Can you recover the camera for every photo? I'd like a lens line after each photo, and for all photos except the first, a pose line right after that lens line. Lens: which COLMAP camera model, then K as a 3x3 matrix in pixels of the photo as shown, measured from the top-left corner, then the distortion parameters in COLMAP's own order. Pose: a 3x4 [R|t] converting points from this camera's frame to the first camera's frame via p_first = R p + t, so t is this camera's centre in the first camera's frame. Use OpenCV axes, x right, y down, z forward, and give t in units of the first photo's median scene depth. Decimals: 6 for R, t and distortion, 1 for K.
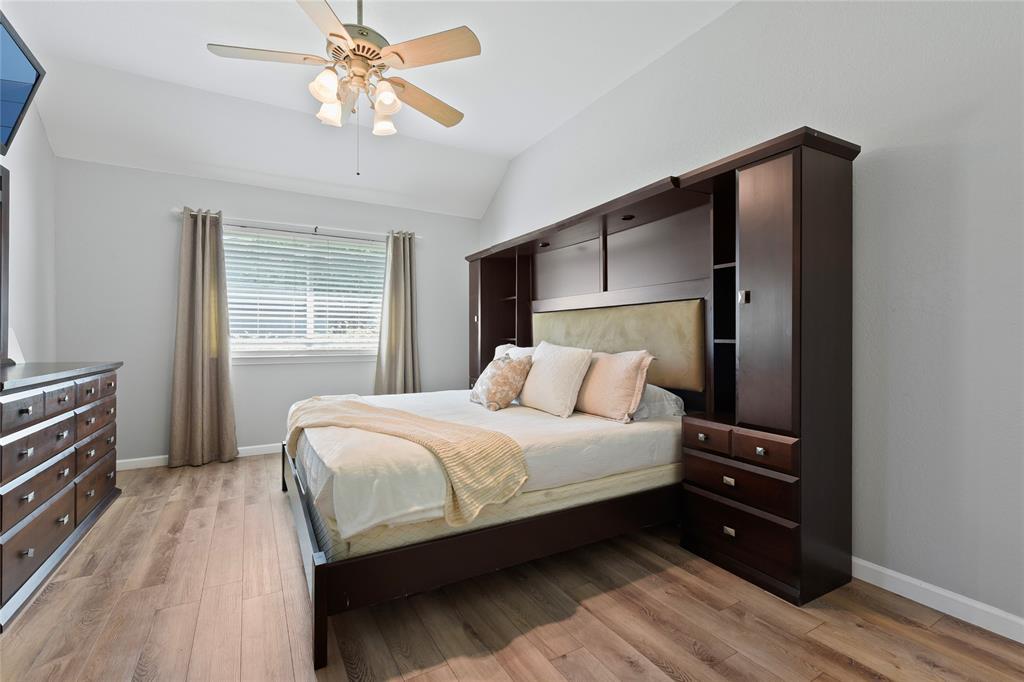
lens RADIAL K [[453.9, 0, 513.8], [0, 453.9, 349.3], [0, 0, 1]] dist [0.000455, -0.000039]
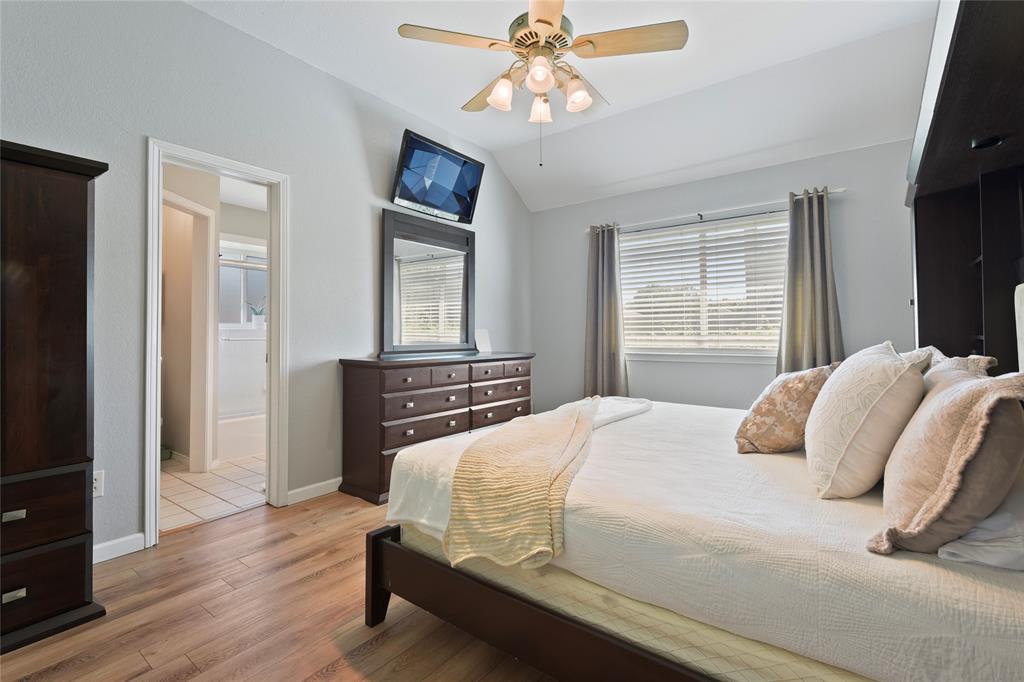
lens RADIAL K [[461.6, 0, 512.1], [0, 461.6, 331.4], [0, 0, 1]] dist [-0.001037, -0.000199]
pose [[0.392894, -0.007266, -0.919555, 0.311441], [-0.020482, 0.999652, -0.016651, -0.010738], [0.919356, 0.025376, 0.392608, 0.338822]]
